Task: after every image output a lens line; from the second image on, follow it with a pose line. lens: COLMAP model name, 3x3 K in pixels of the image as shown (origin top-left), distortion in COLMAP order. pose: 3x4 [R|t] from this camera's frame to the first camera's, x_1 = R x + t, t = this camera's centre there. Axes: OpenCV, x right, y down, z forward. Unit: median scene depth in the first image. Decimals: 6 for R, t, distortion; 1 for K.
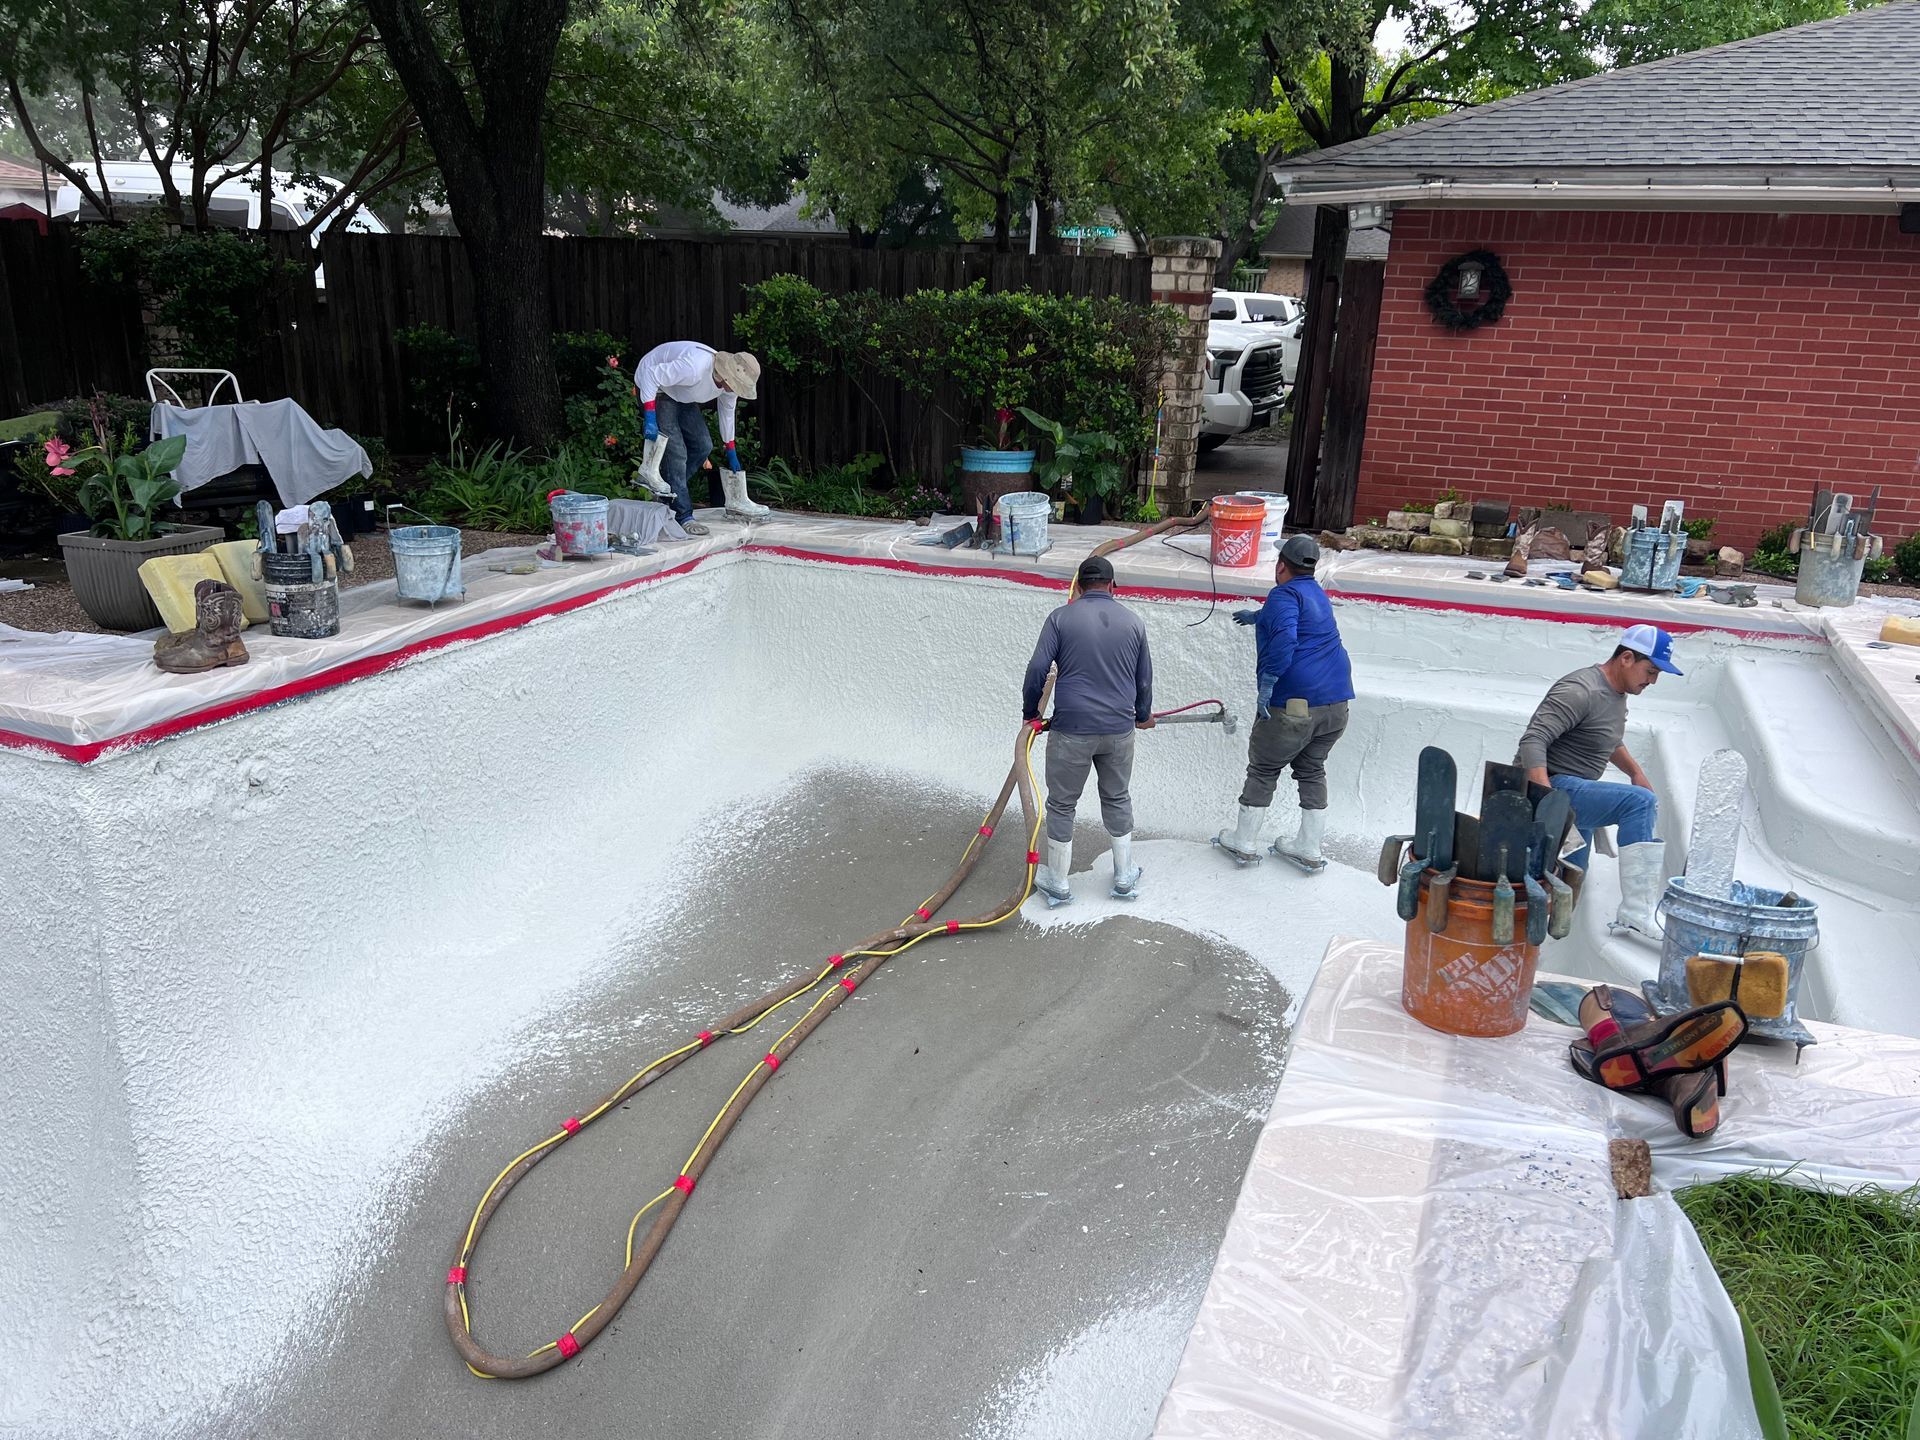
lens RADIAL K [[1448.8, 0, 960.0], [0, 1448.8, 720.0], [0, 0, 1]] dist [0.060569, -0.061242]
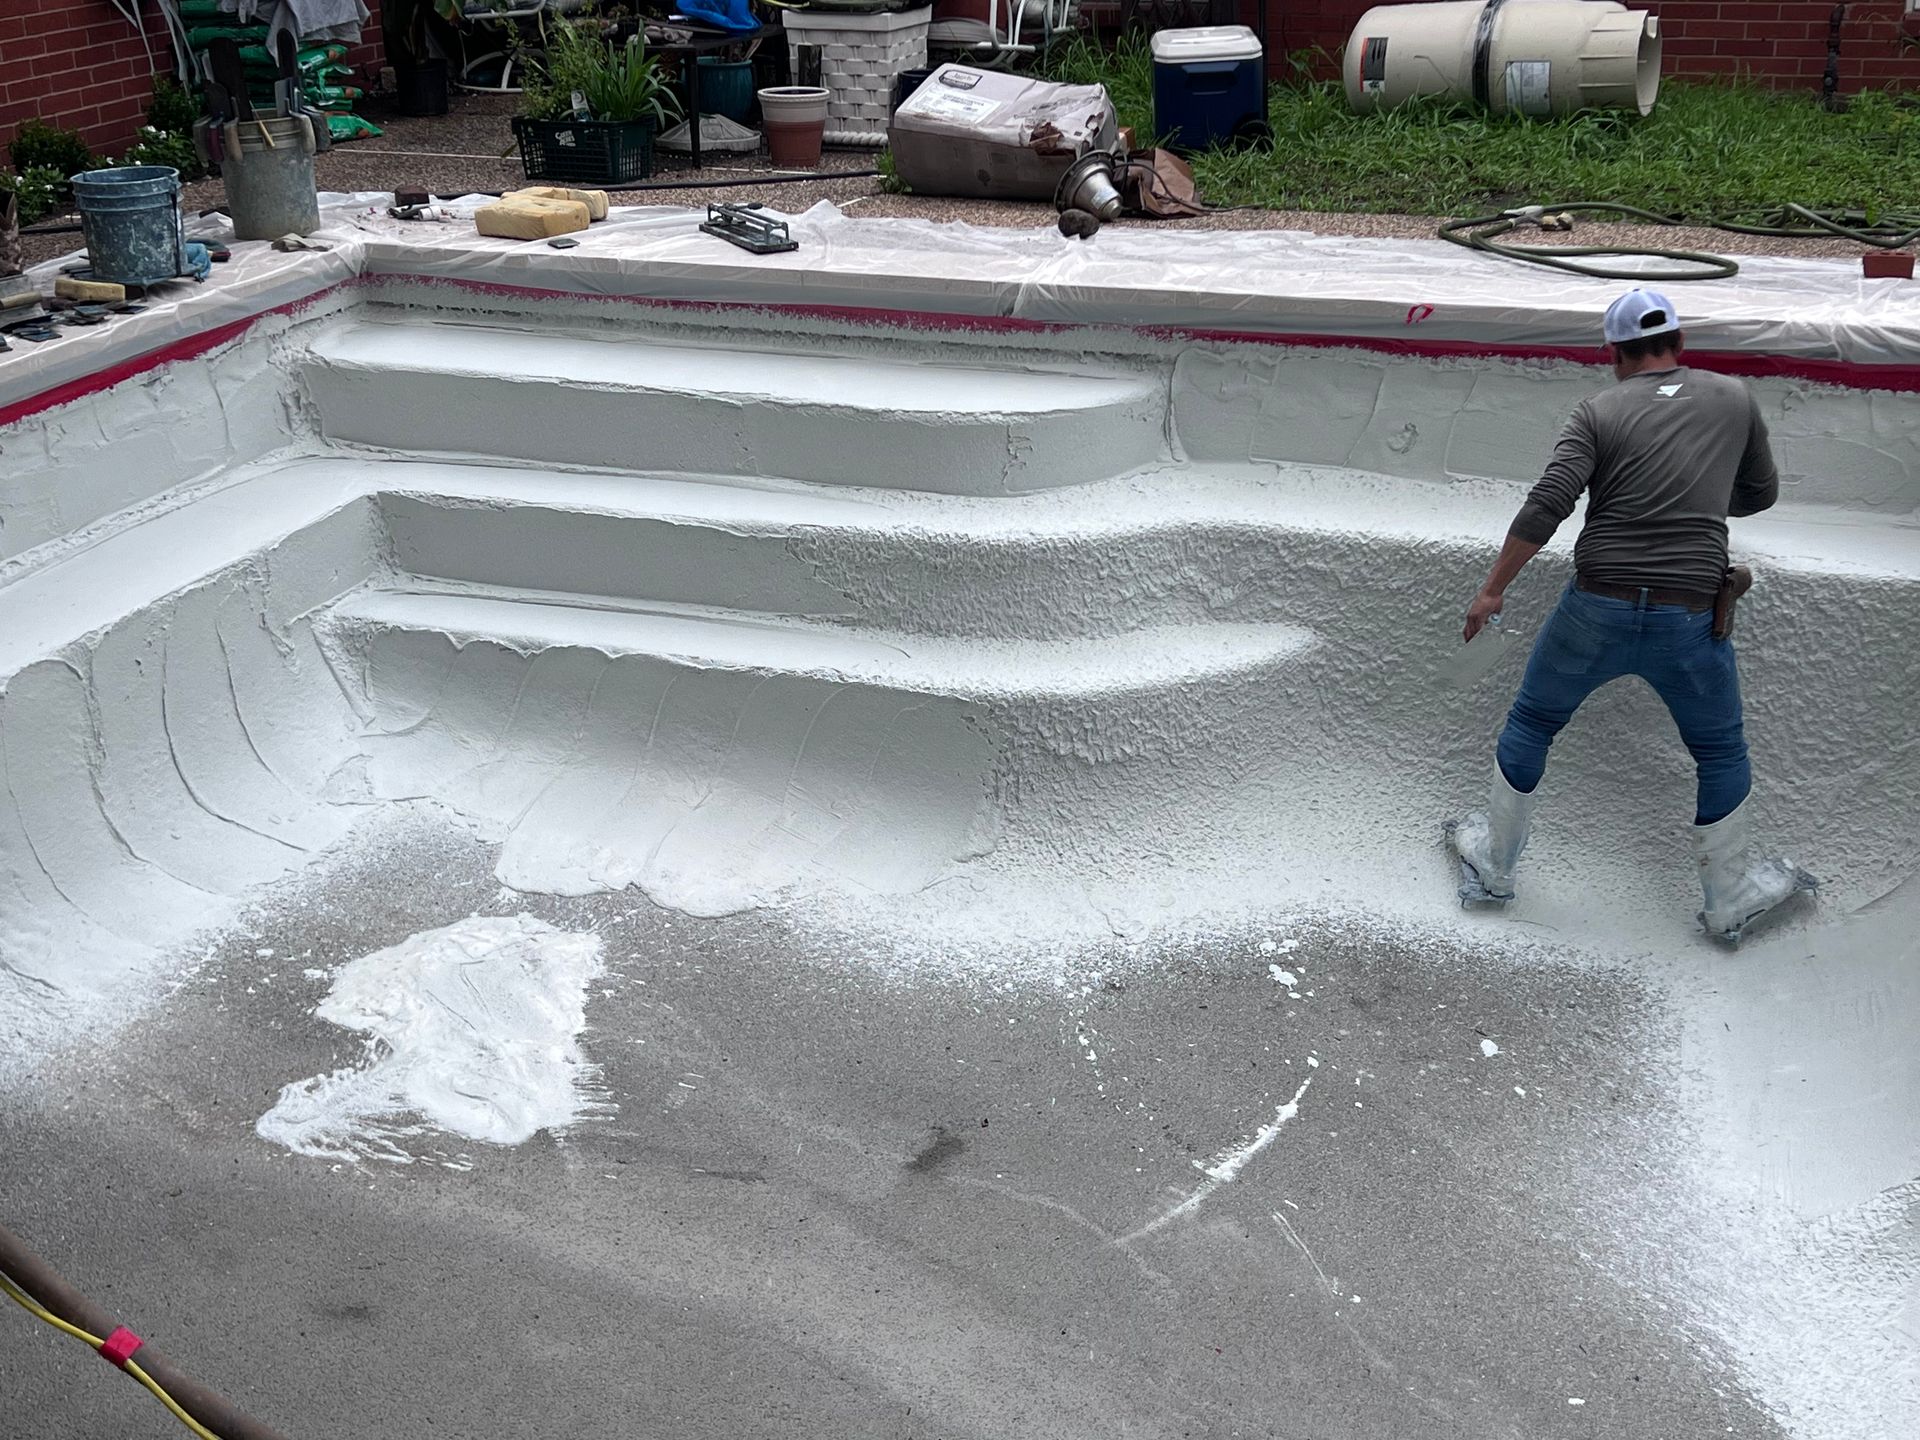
lens RADIAL K [[2345.8, 0, 969.1], [0, 2345.8, 724.2], [0, 0, 1]] dist [0.189372, -0.477678]
pose [[-0.026866, -0.411428, 0.911046, -0.338725], [0.310243, 0.862940, 0.398852, -0.169732], [-0.950277, 0.293362, 0.104459, 0.544721]]
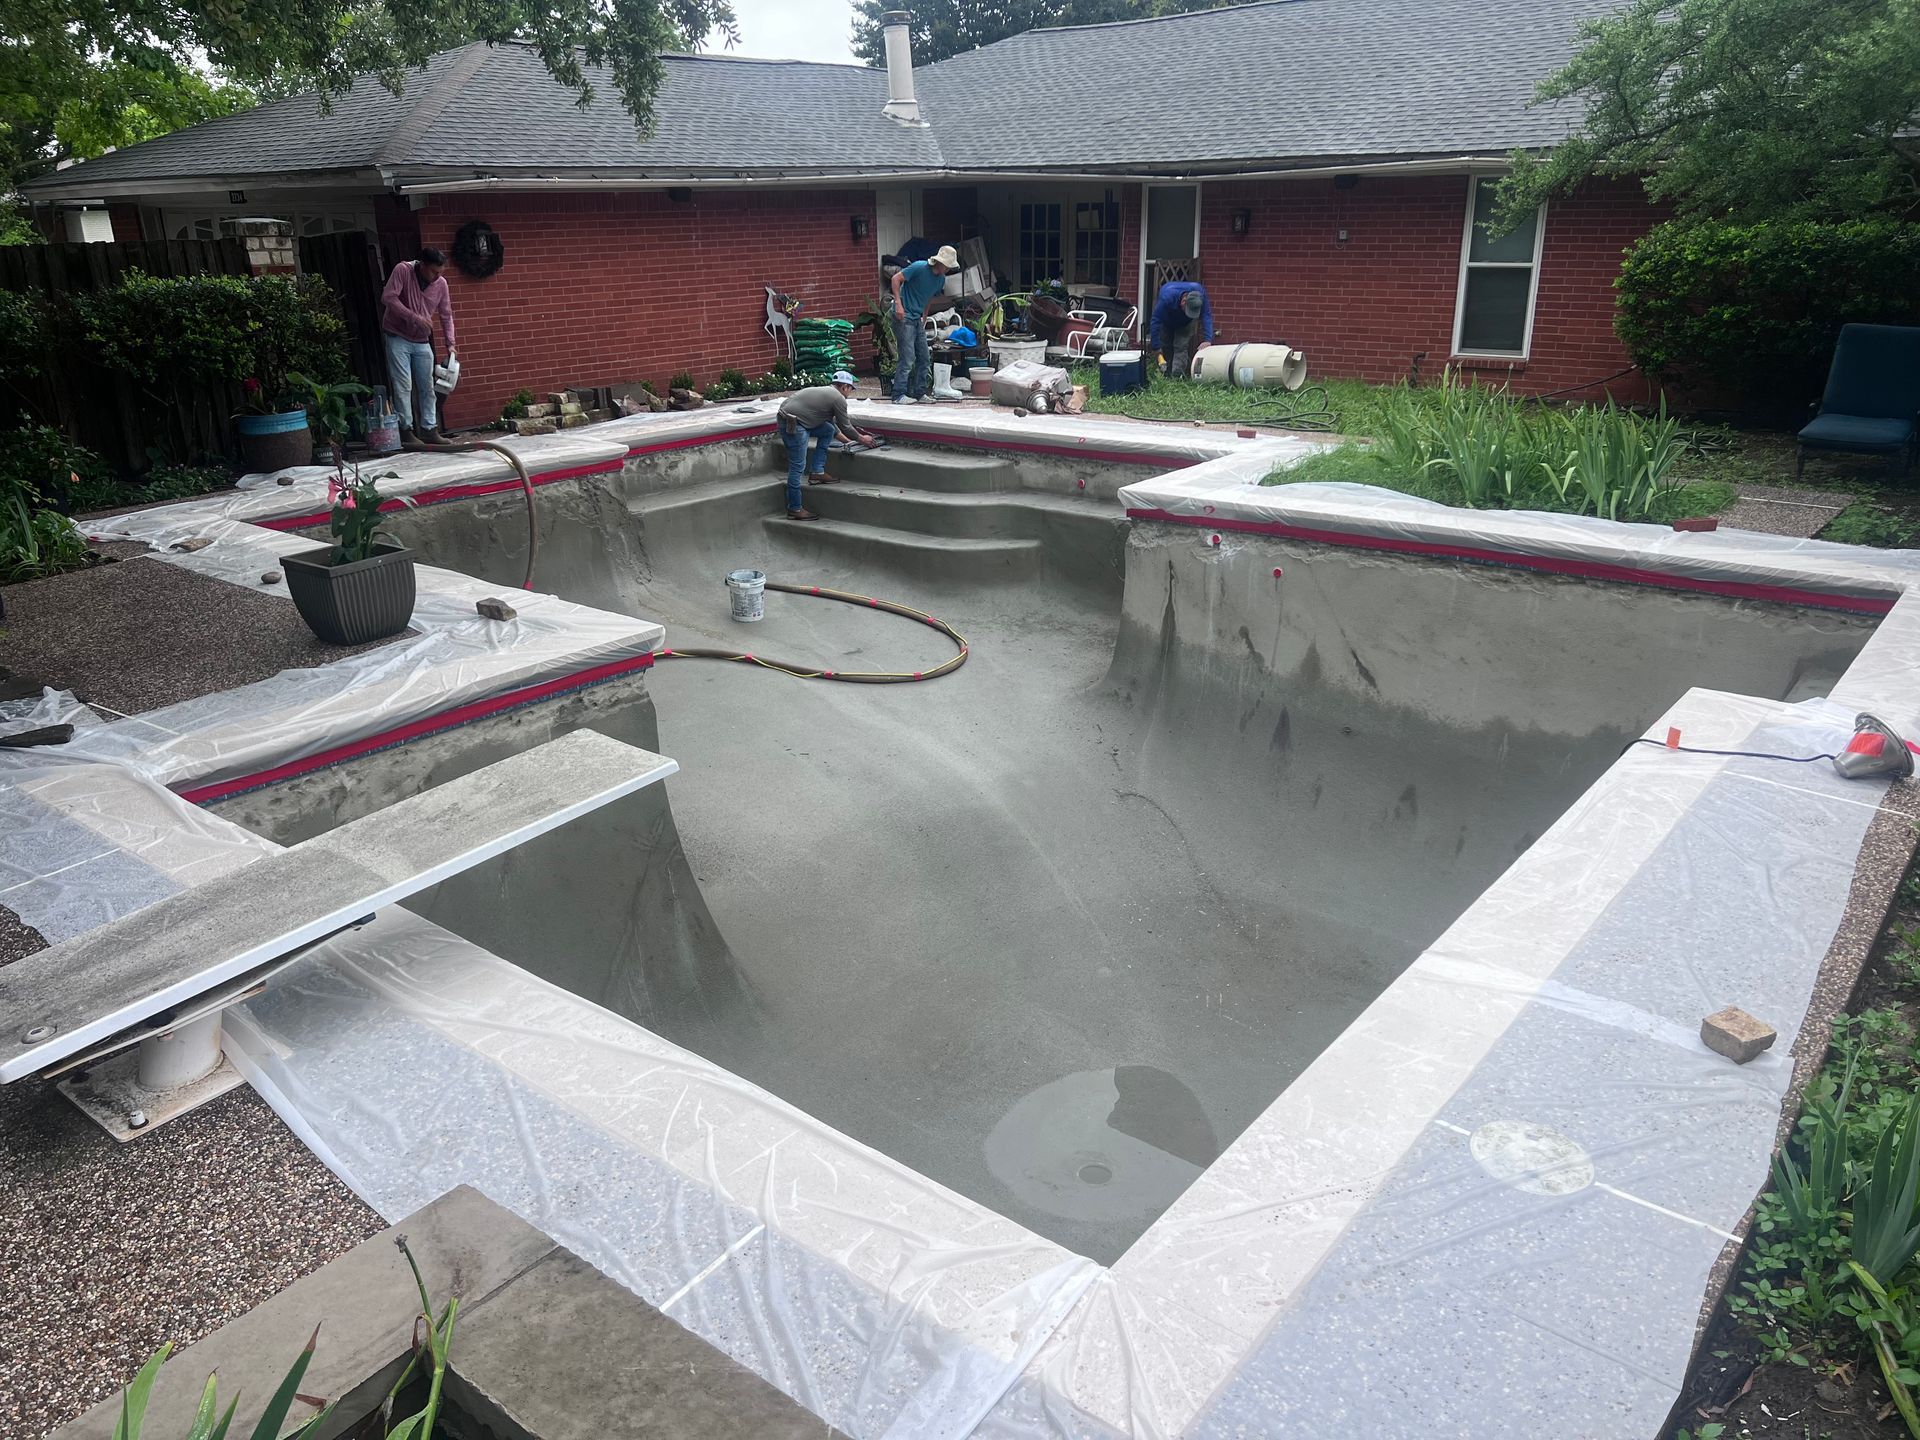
lens RADIAL K [[1423.5, 0, 954.0], [0, 1423.5, 723.6], [0, 0, 1]] dist [0.062985, -0.072248]
pose [[0.308806, -0.361807, 0.879622, -0.915310], [0.305180, 0.913615, 0.268650, -0.104481], [-0.900835, 0.185483, 0.392546, 0.110001]]
